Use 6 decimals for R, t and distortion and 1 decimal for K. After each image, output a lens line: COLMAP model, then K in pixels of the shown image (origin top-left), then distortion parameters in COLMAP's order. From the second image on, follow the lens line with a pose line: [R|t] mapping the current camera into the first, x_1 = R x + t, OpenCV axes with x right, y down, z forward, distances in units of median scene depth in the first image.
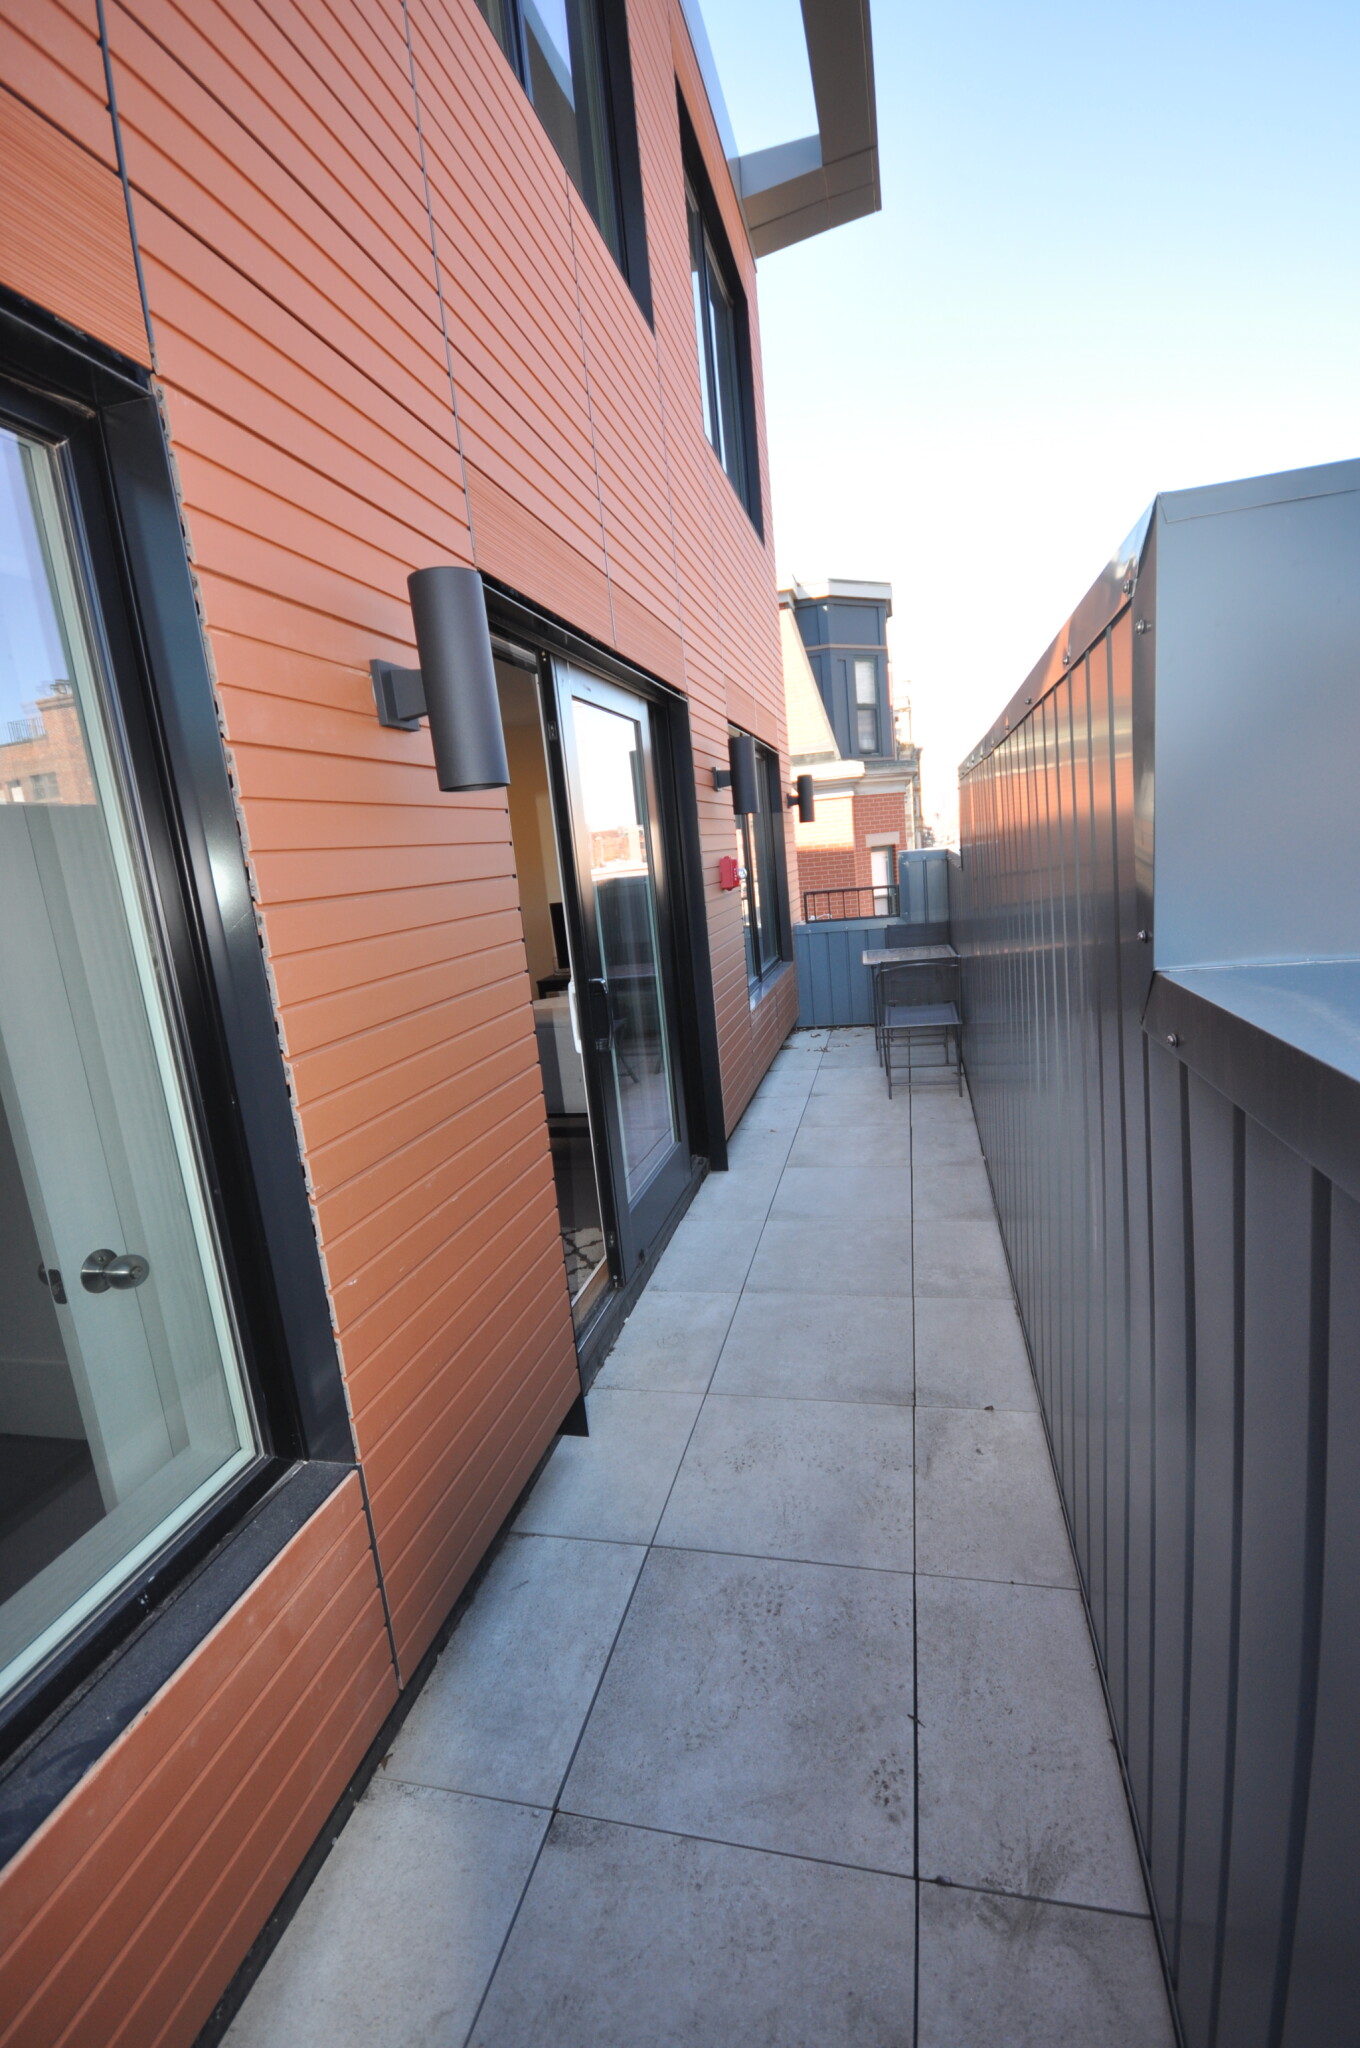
lens RADIAL K [[894.9, 0, 680.0], [0, 894.9, 1024.0], [0, 0, 1]] dist [-0.004188, -0.000432]
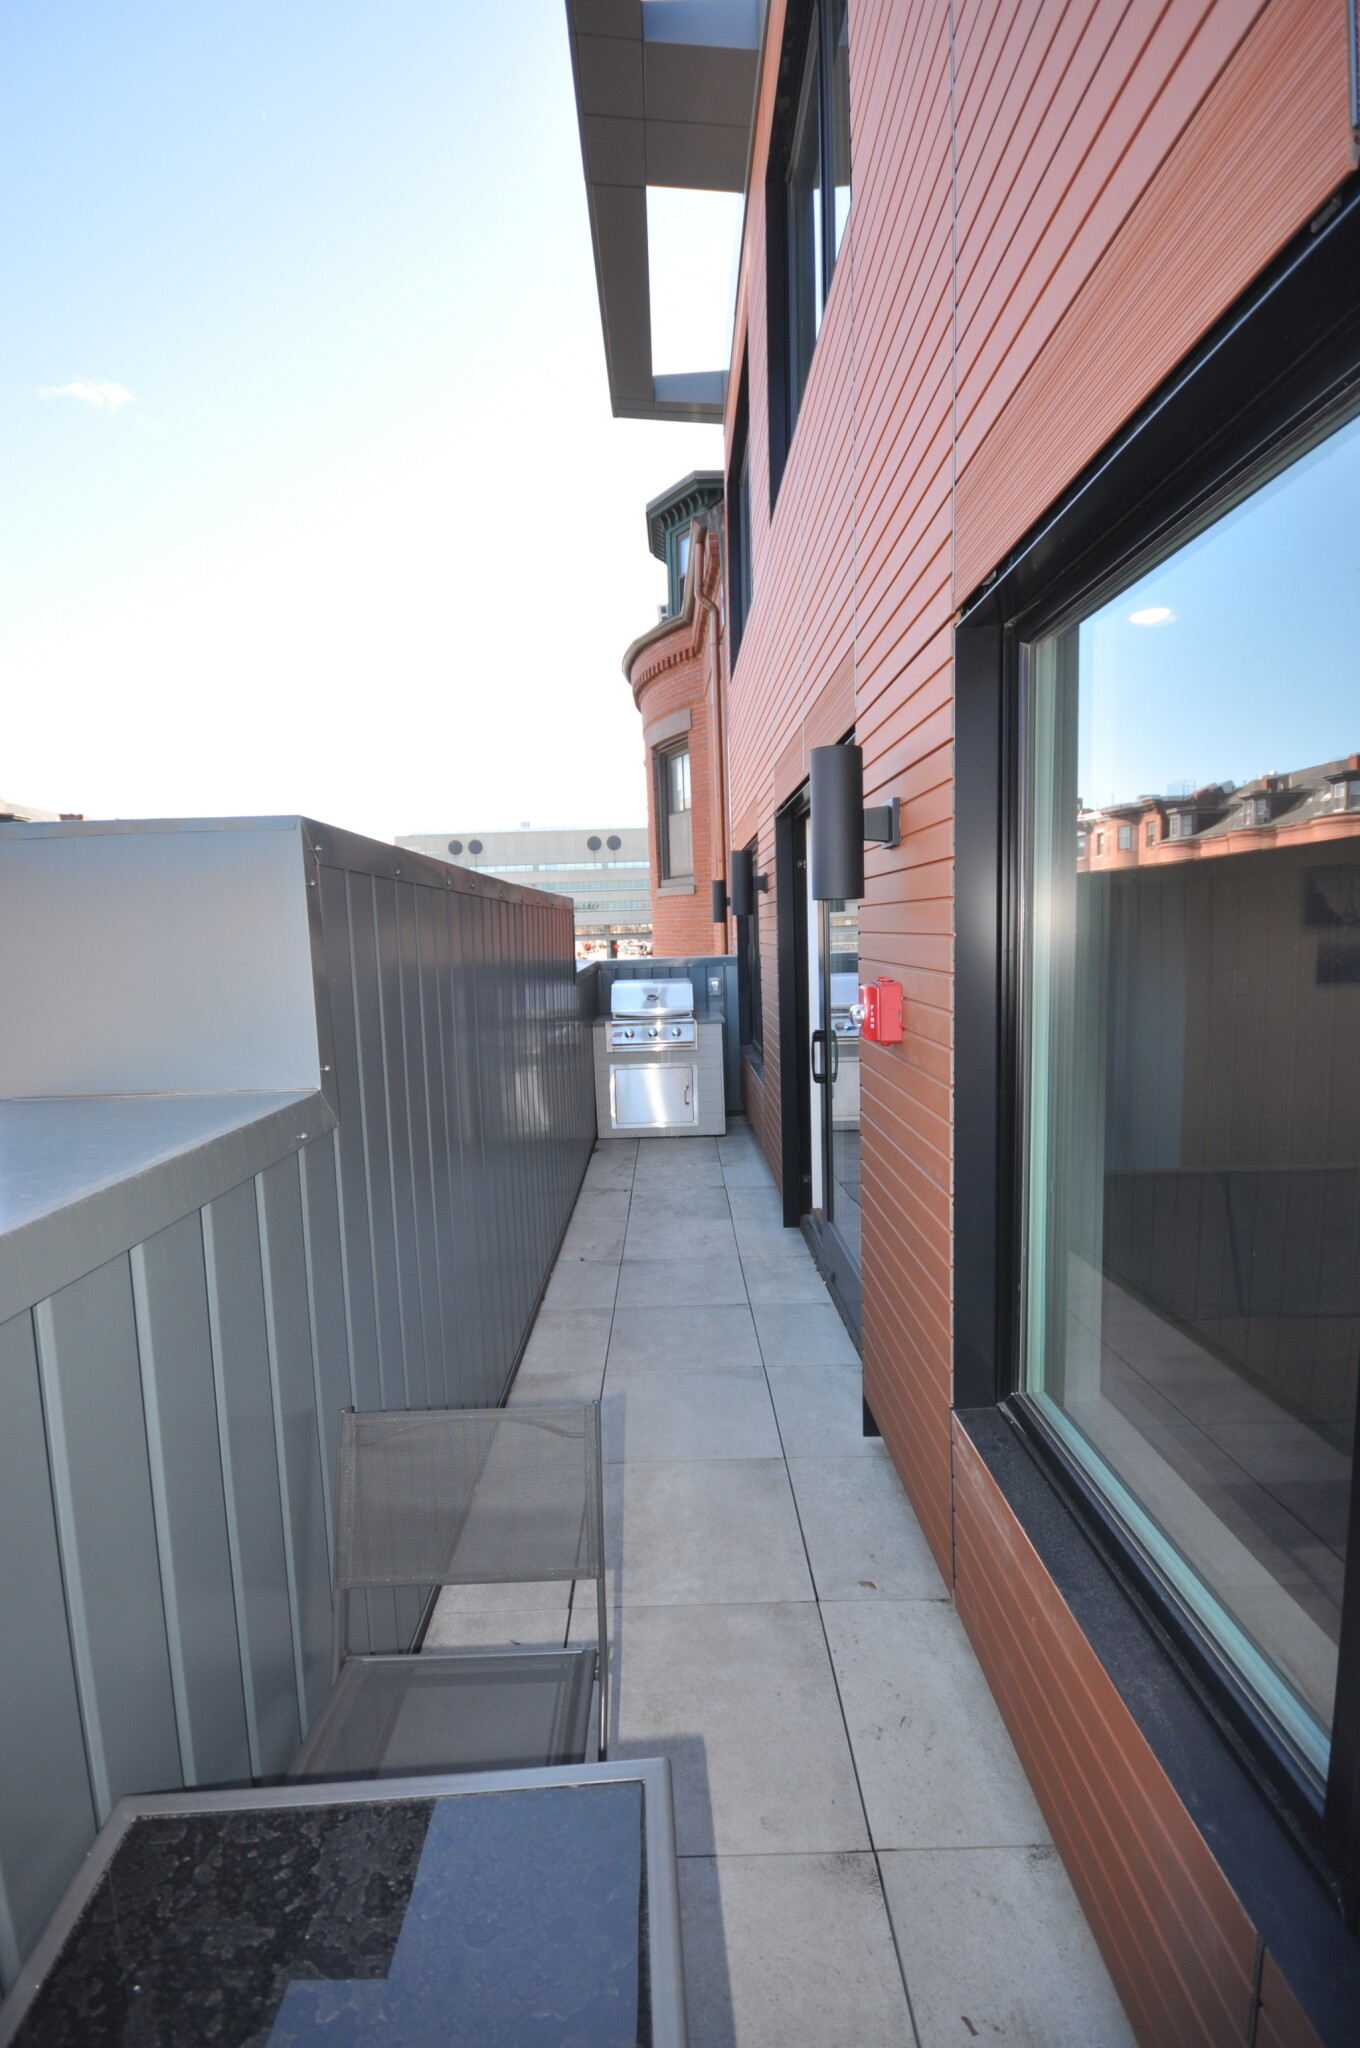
lens RADIAL K [[894.9, 0, 680.0], [0, 894.9, 1024.0], [0, 0, 1]] dist [-0.004188, -0.000432]
pose [[-0.959672, 0.147598, -0.239258, 0.443552], [0.067793, 0.947471, 0.312574, -0.507567], [0.272826, 0.283748, -0.919268, 2.222590]]
